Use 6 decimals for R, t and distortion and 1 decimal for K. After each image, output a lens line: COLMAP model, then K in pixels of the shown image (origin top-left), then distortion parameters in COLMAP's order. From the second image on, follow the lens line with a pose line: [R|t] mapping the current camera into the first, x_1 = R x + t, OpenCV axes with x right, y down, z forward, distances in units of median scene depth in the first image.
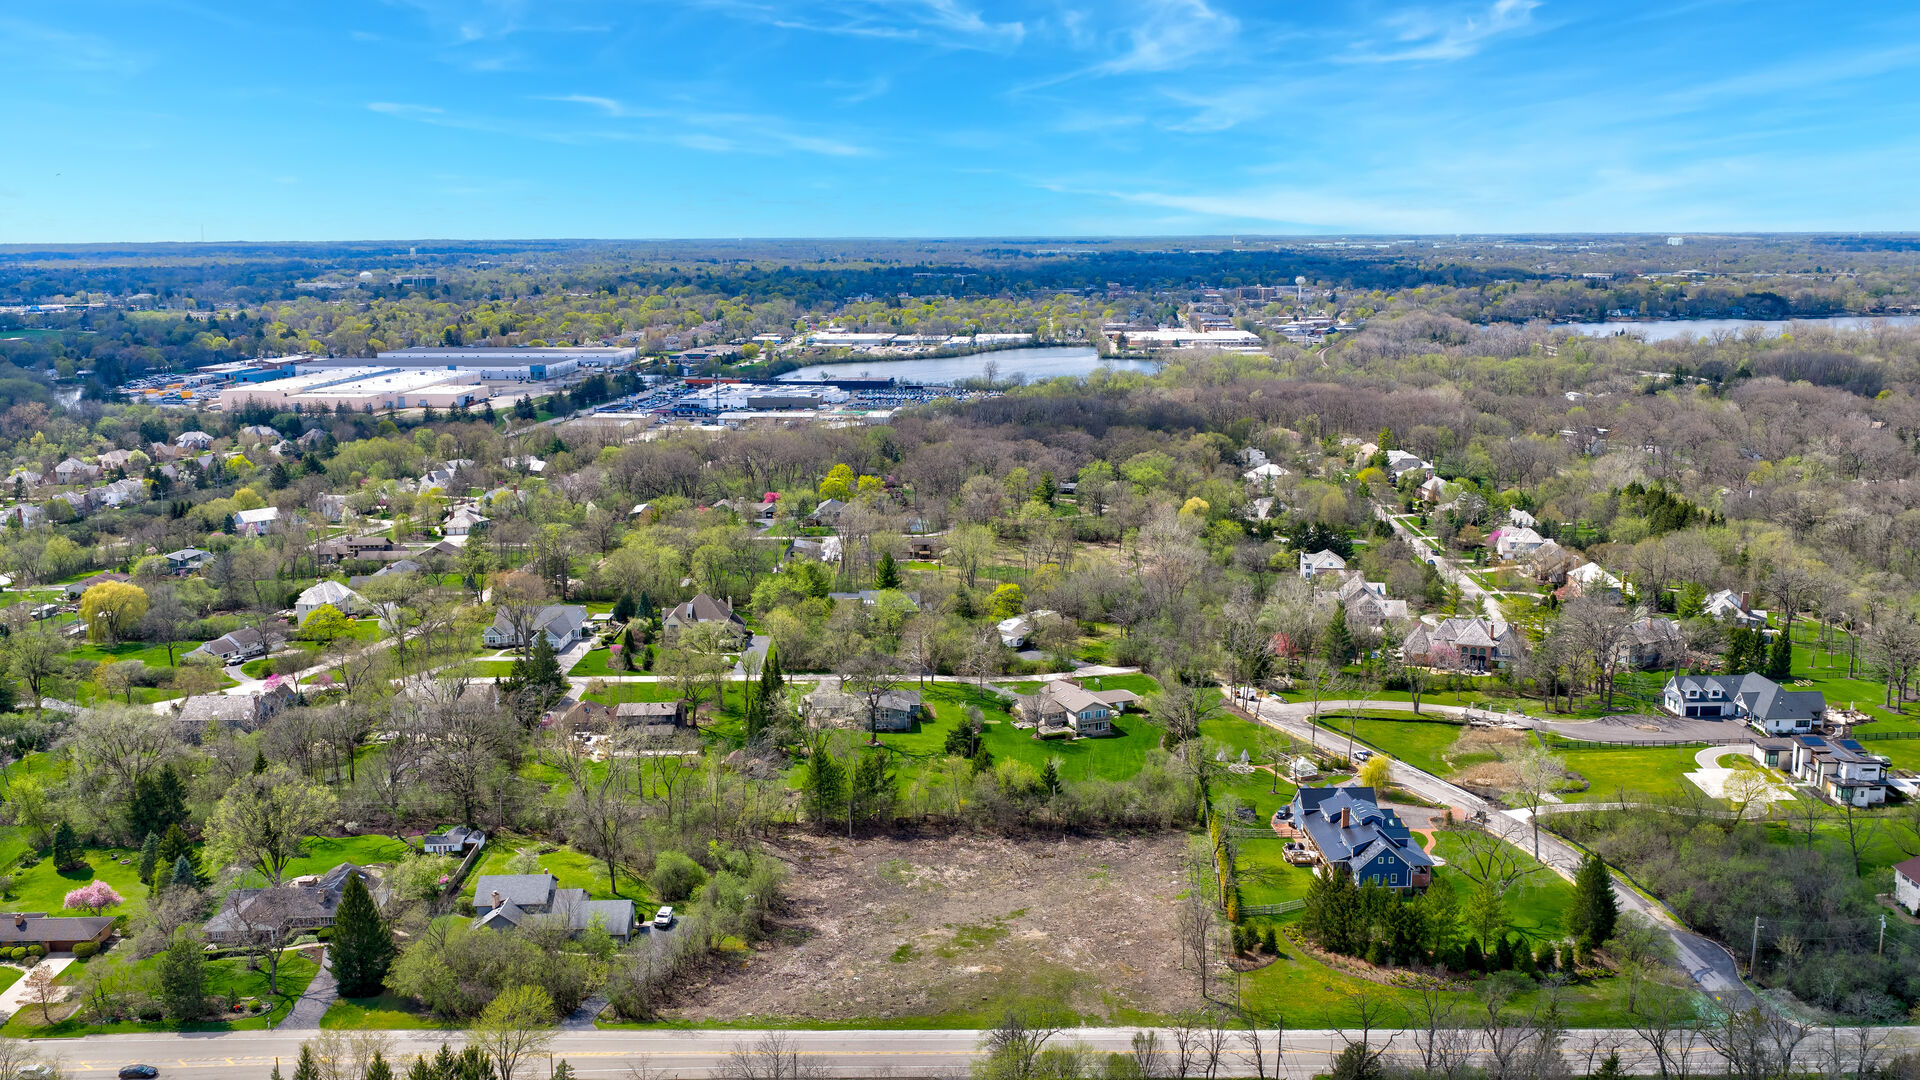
lens RADIAL K [[1585.8, 0, 961.6], [0, 1585.8, 539.0], [0, 0, 1]] dist [0.033908, -0.069152]
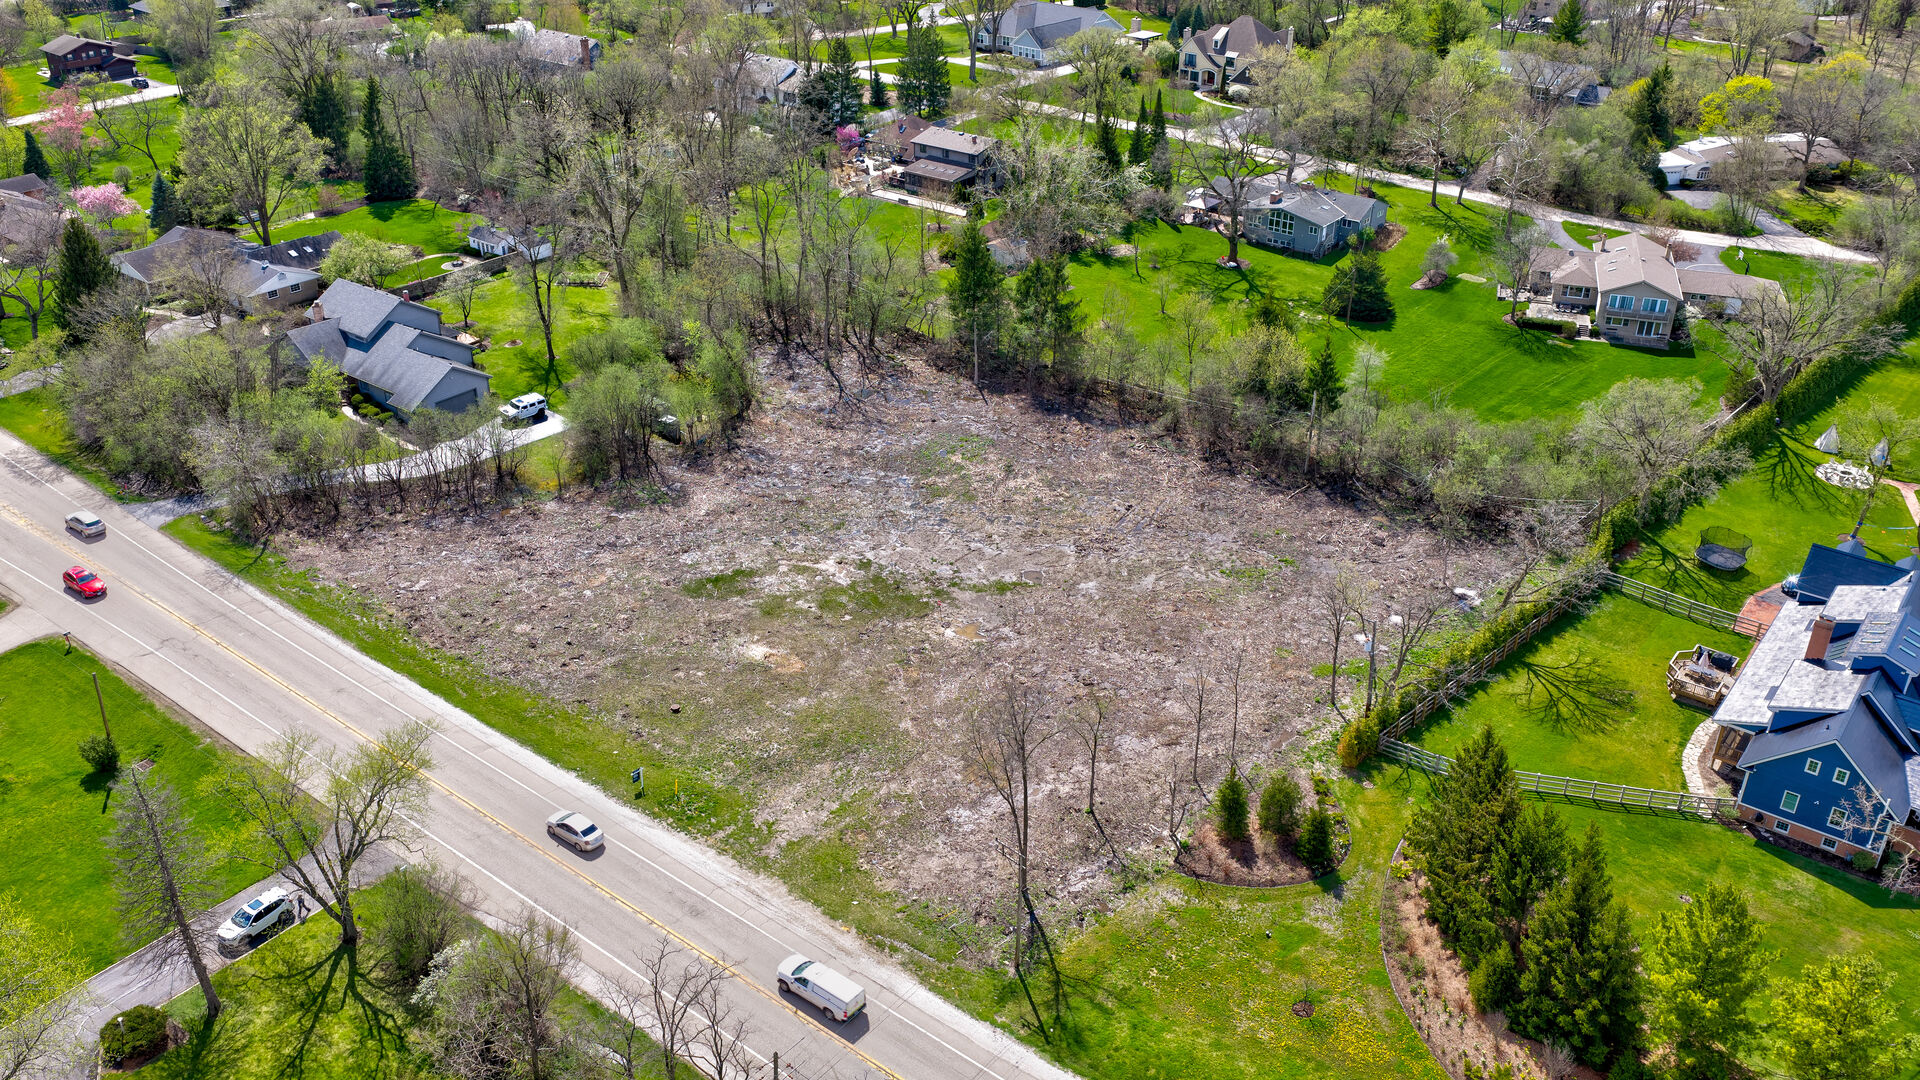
lens RADIAL K [[1585.8, 0, 963.8], [0, 1585.8, 543.9], [0, 0, 1]] dist [0.033908, -0.069152]
pose [[0.769184, 0.316359, -0.555223, 0.275113], [-0.132373, 0.928892, 0.345885, 0.036525], [0.625166, -0.192553, 0.756367, 0.521592]]
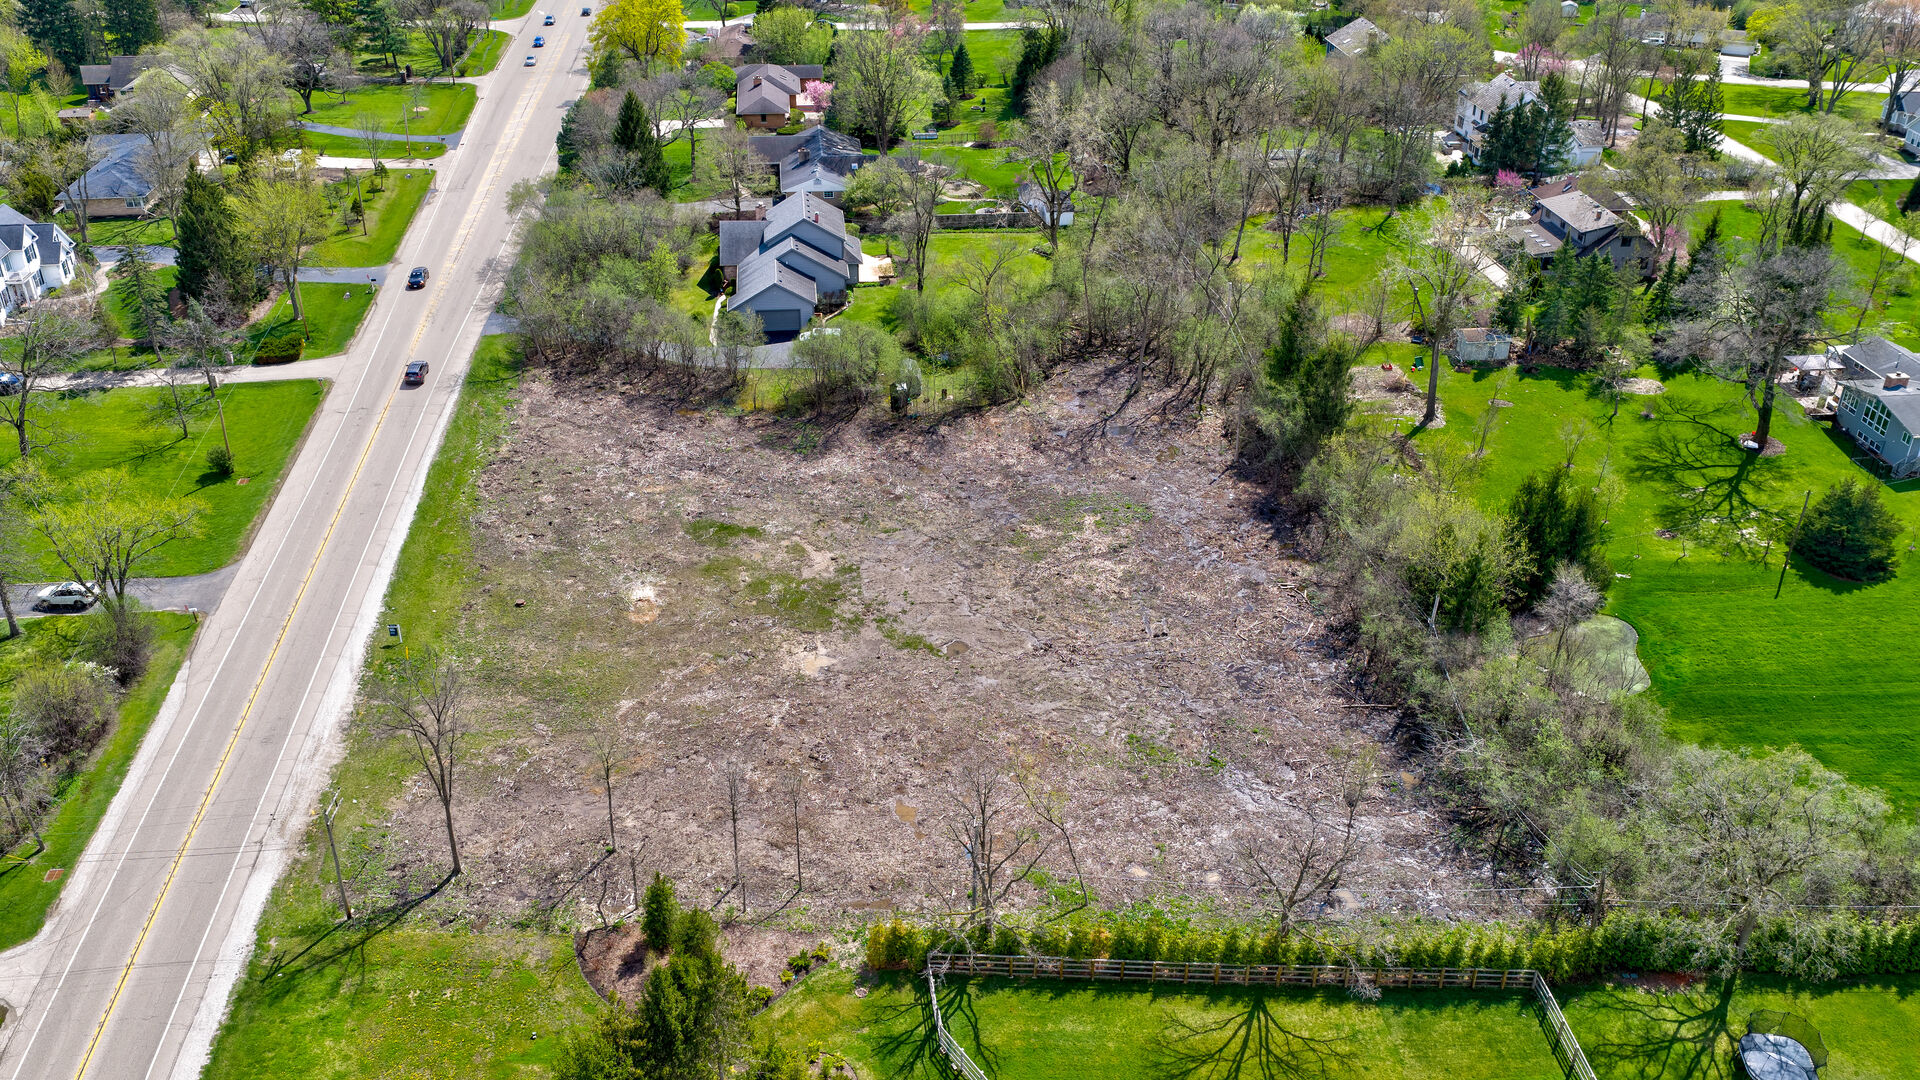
lens RADIAL K [[1585.8, 0, 964.2], [0, 1585.8, 543.8], [0, 0, 1]] dist [0.033908, -0.069152]
pose [[0.072020, 0.499660, -0.863222, 0.387231], [-0.195302, 0.855781, 0.479058, -0.023562], [0.978095, 0.134088, 0.159218, 0.817629]]
